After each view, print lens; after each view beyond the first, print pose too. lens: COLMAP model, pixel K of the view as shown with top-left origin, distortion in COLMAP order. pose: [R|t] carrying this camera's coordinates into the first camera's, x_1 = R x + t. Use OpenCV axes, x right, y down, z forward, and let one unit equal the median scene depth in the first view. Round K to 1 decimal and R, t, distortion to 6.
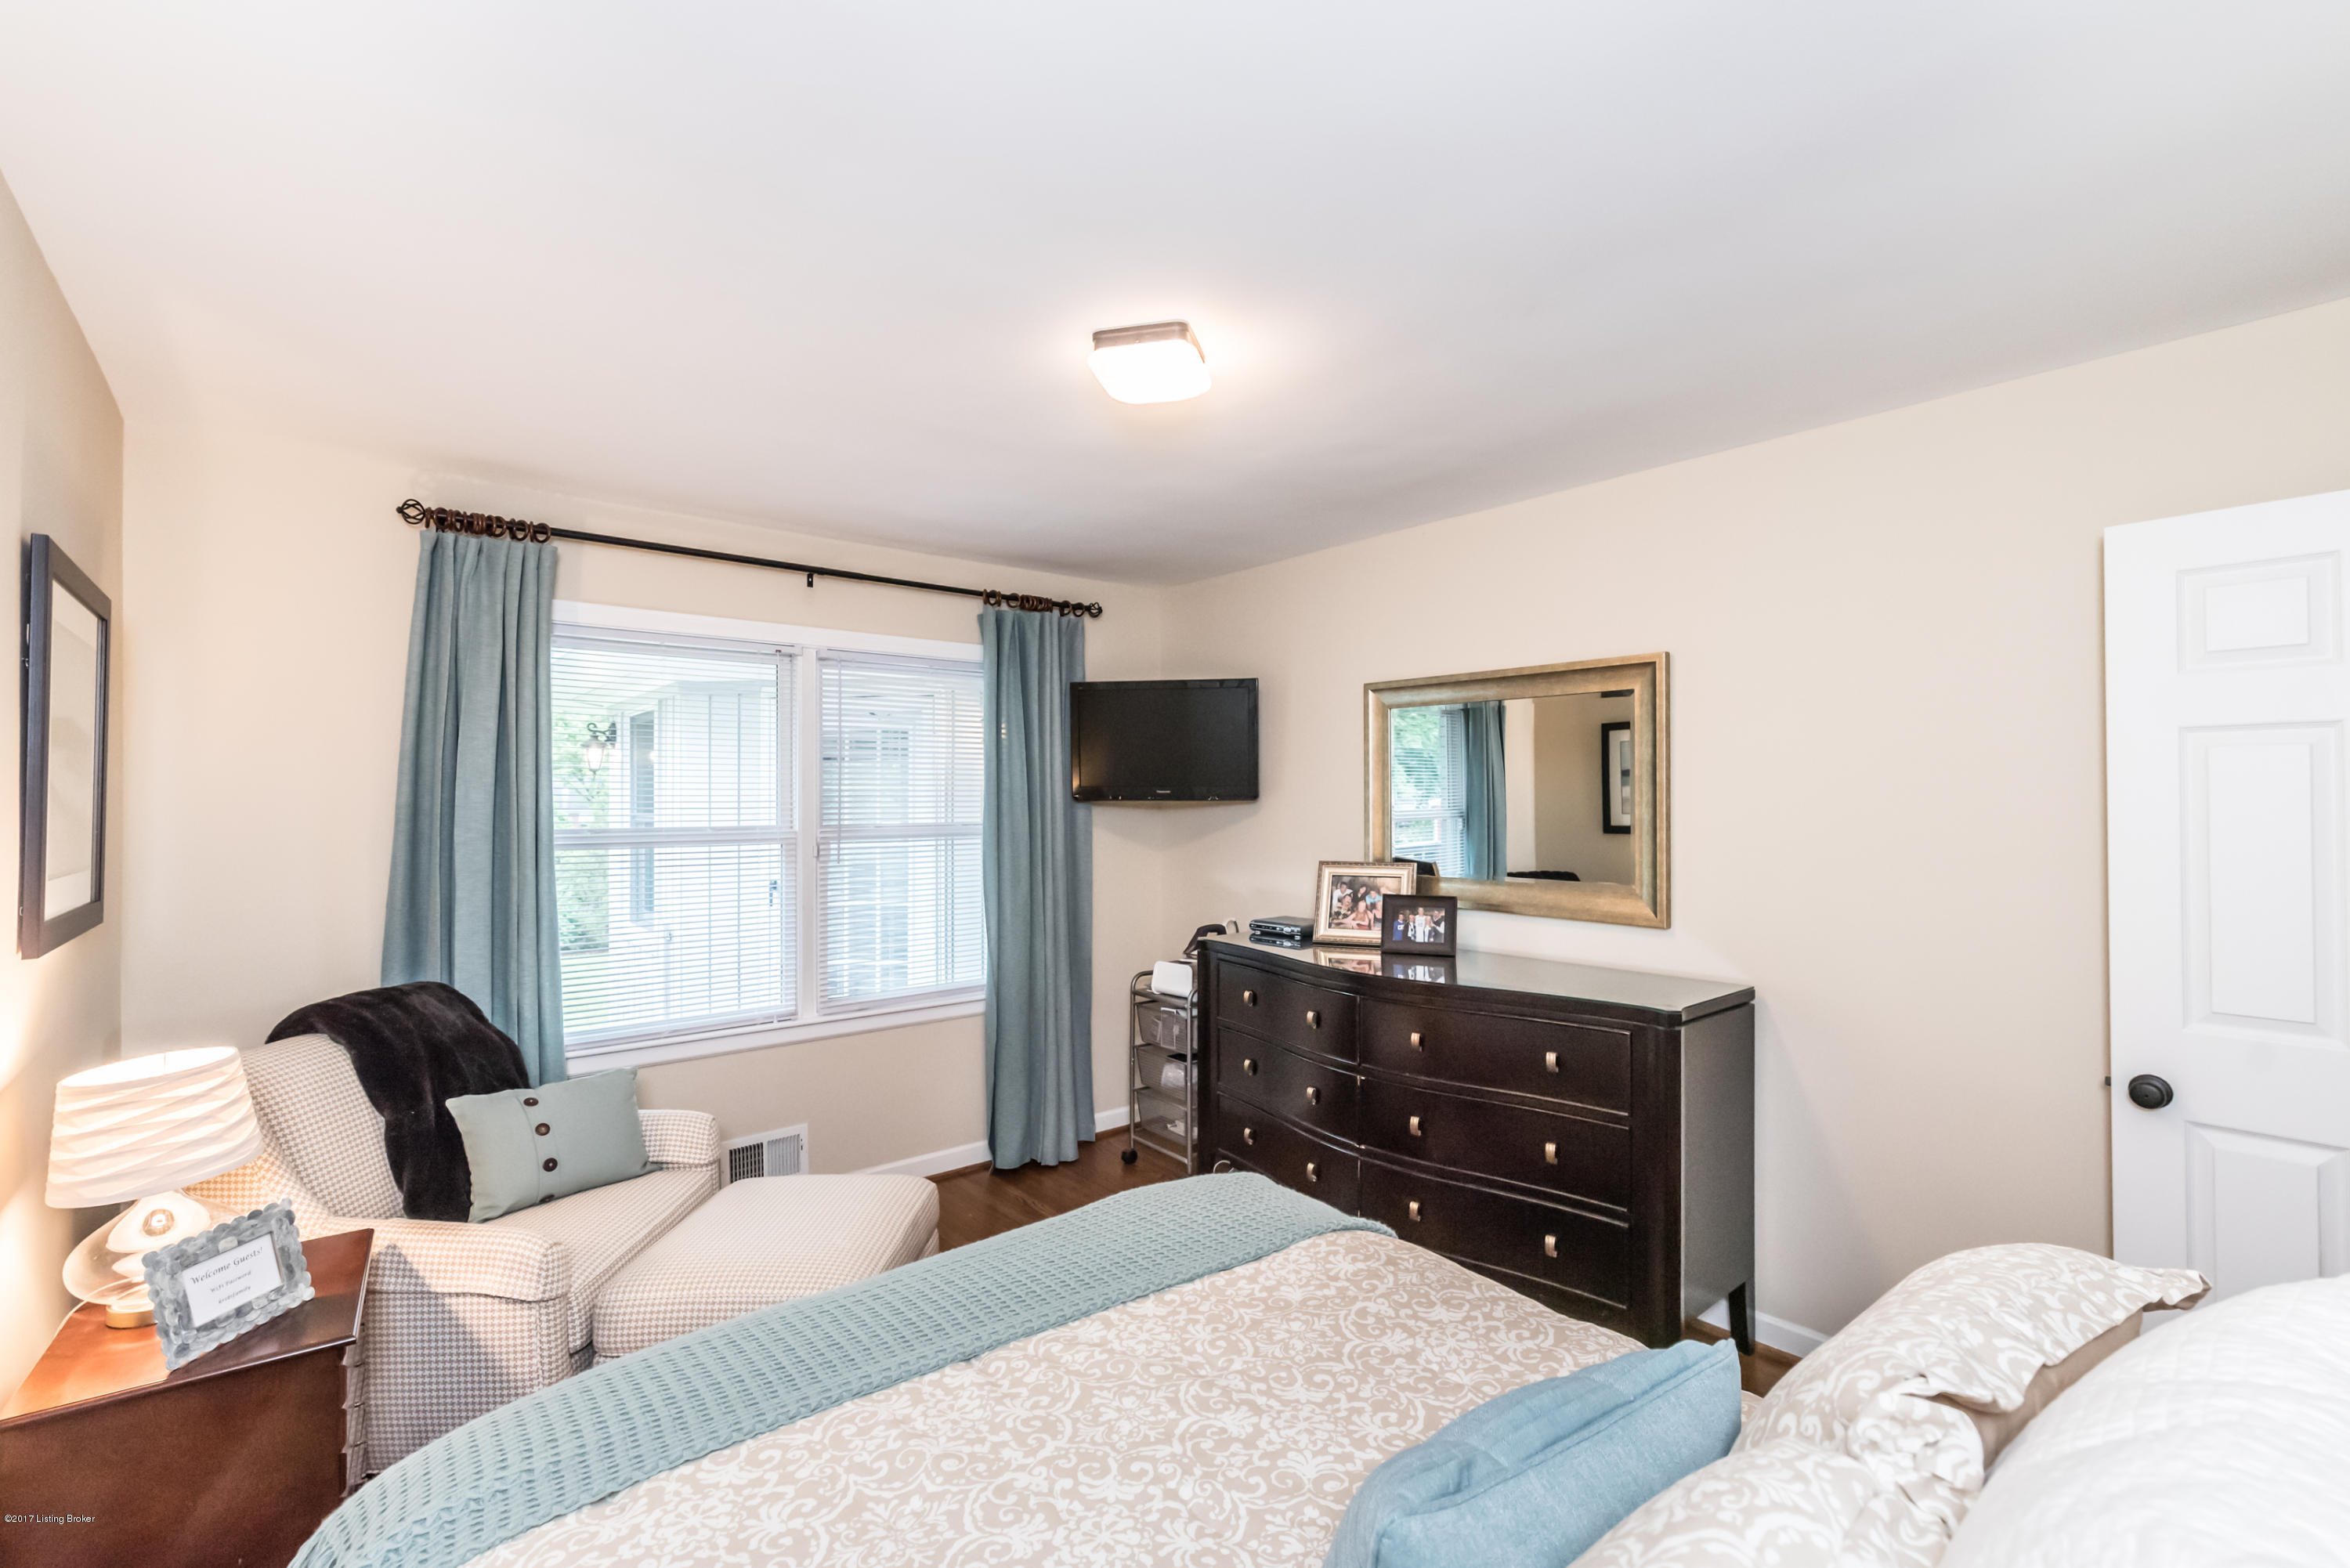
lens RADIAL K [[1015.1, 0, 1164.7], [0, 1015.1, 787.9], [0, 0, 1]] dist [-0.000249, -0.000035]
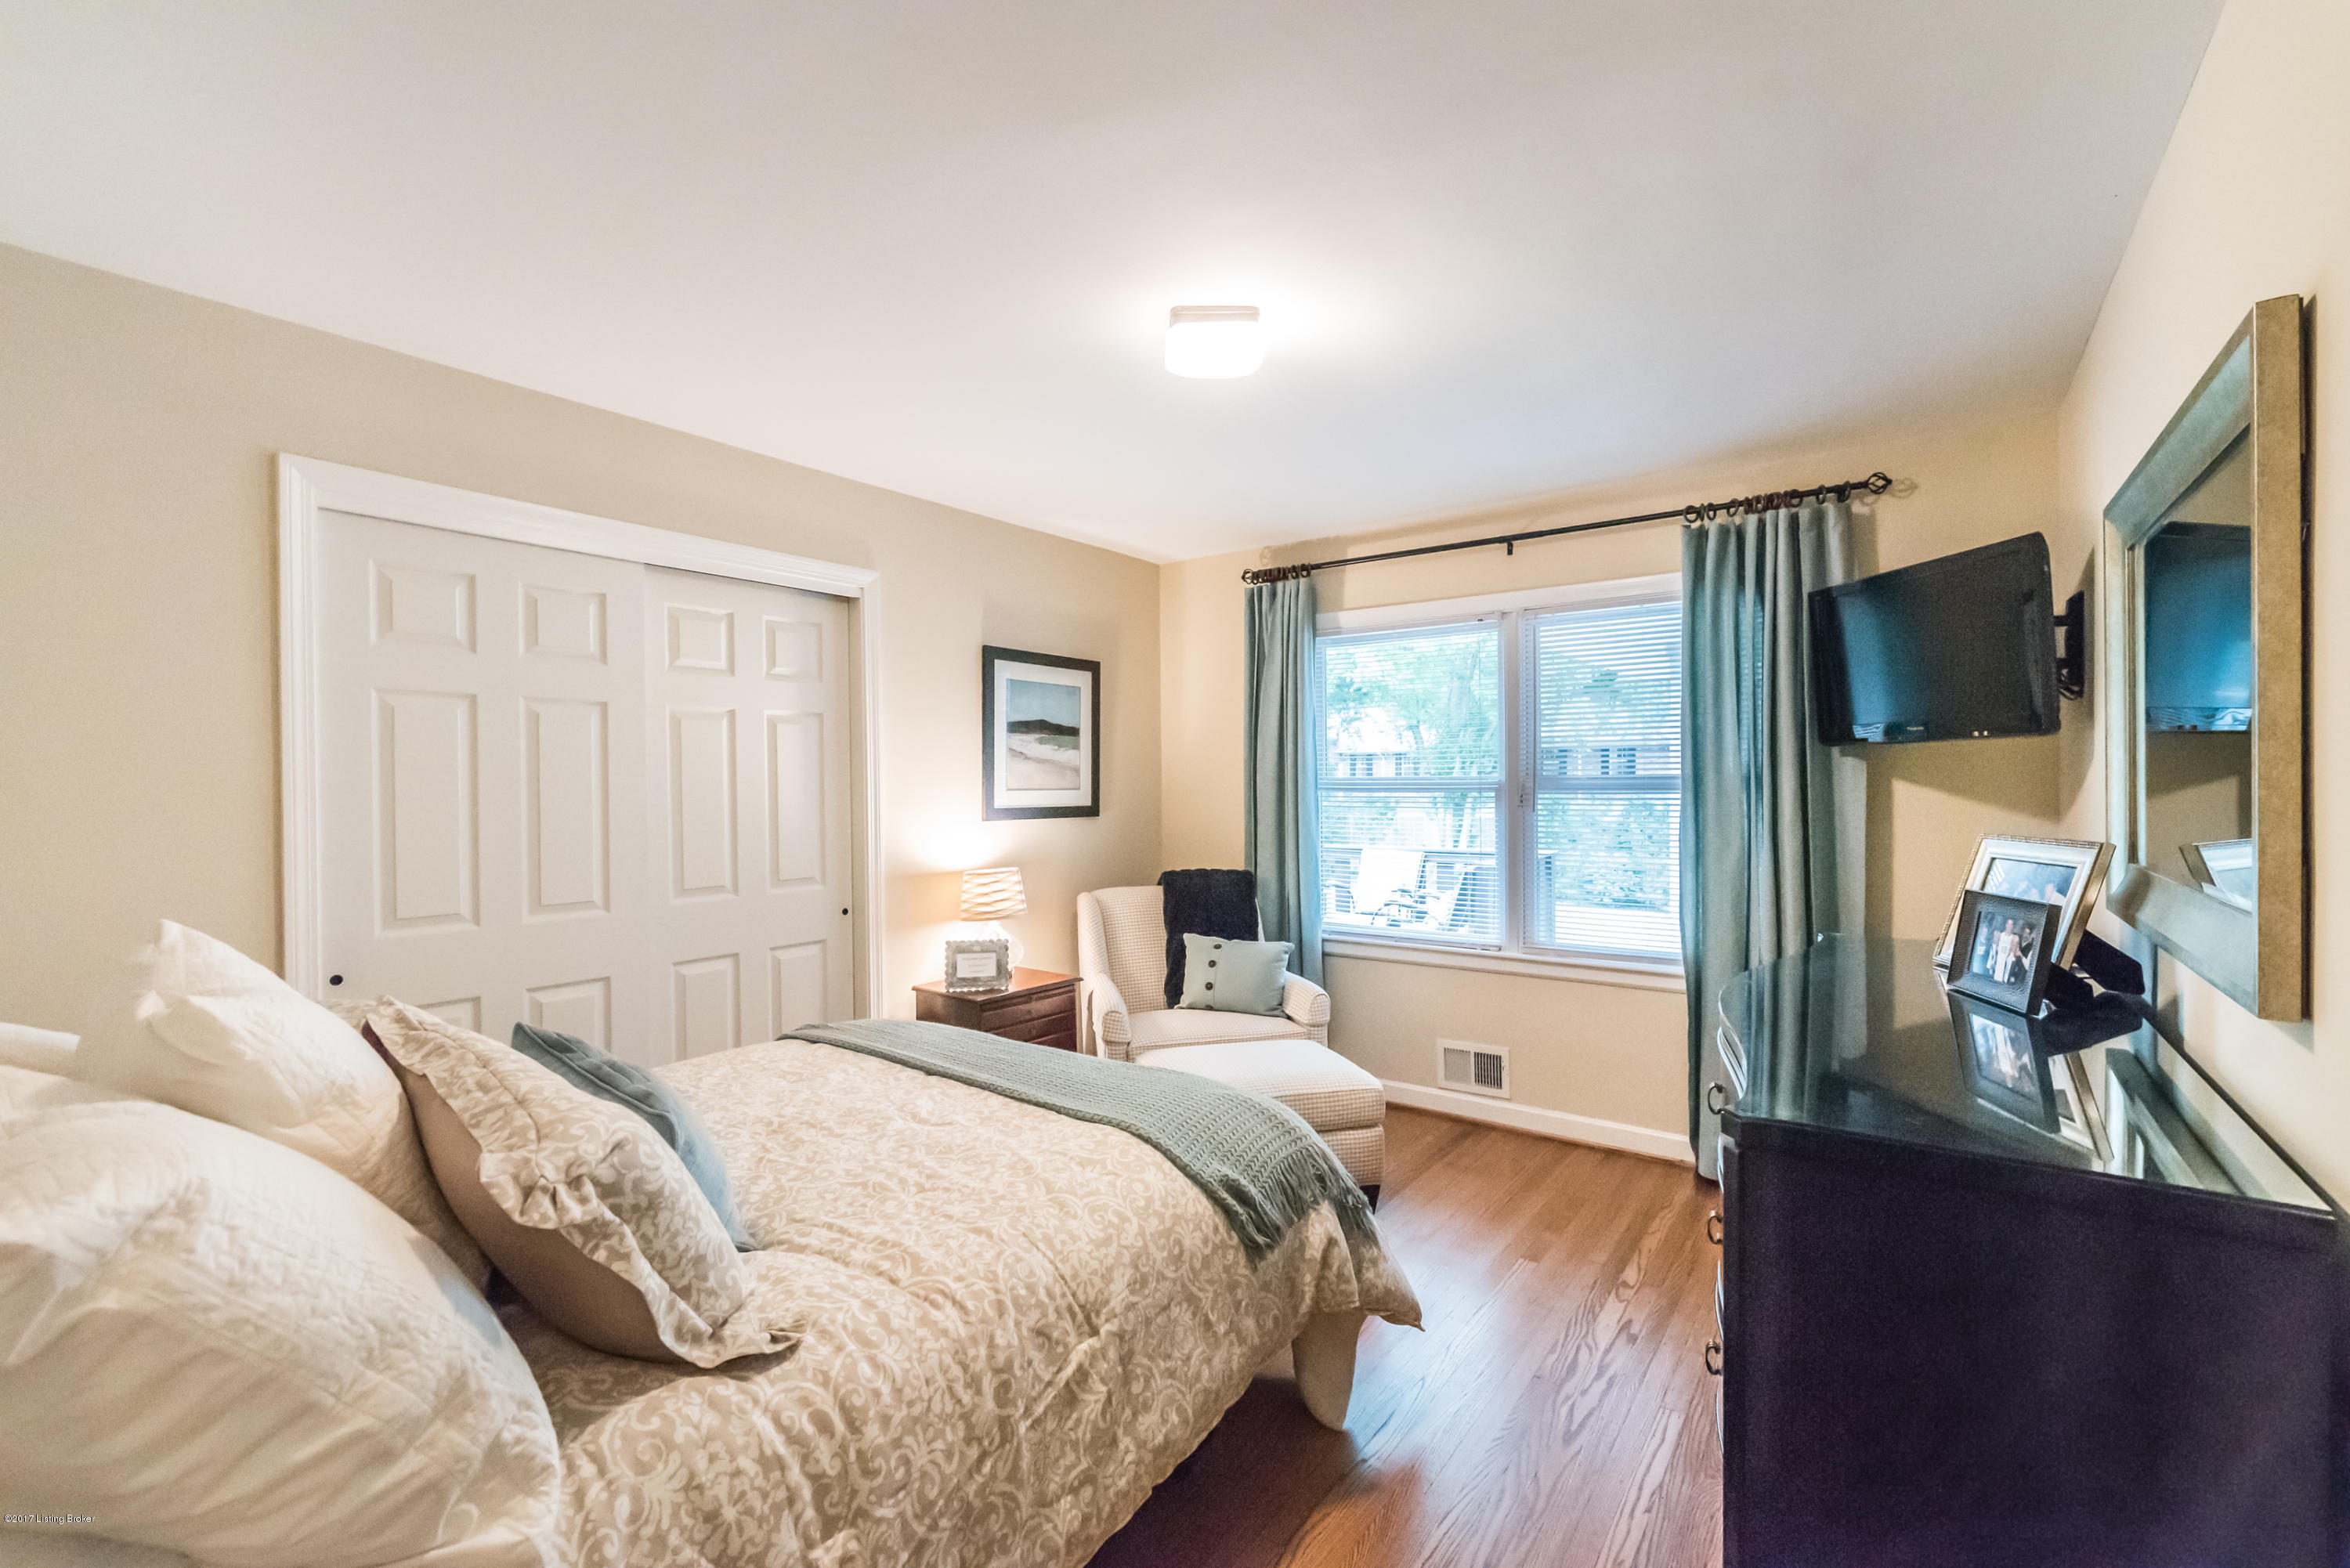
lens RADIAL K [[1015.1, 0, 1164.7], [0, 1015.1, 787.9], [0, 0, 1]] dist [-0.000249, -0.000035]
pose [[0.242228, 0.010543, -0.970162, 0.686587], [0.019892, 0.999677, 0.015830, 0.028850], [0.970015, -0.023133, 0.241940, 0.426127]]
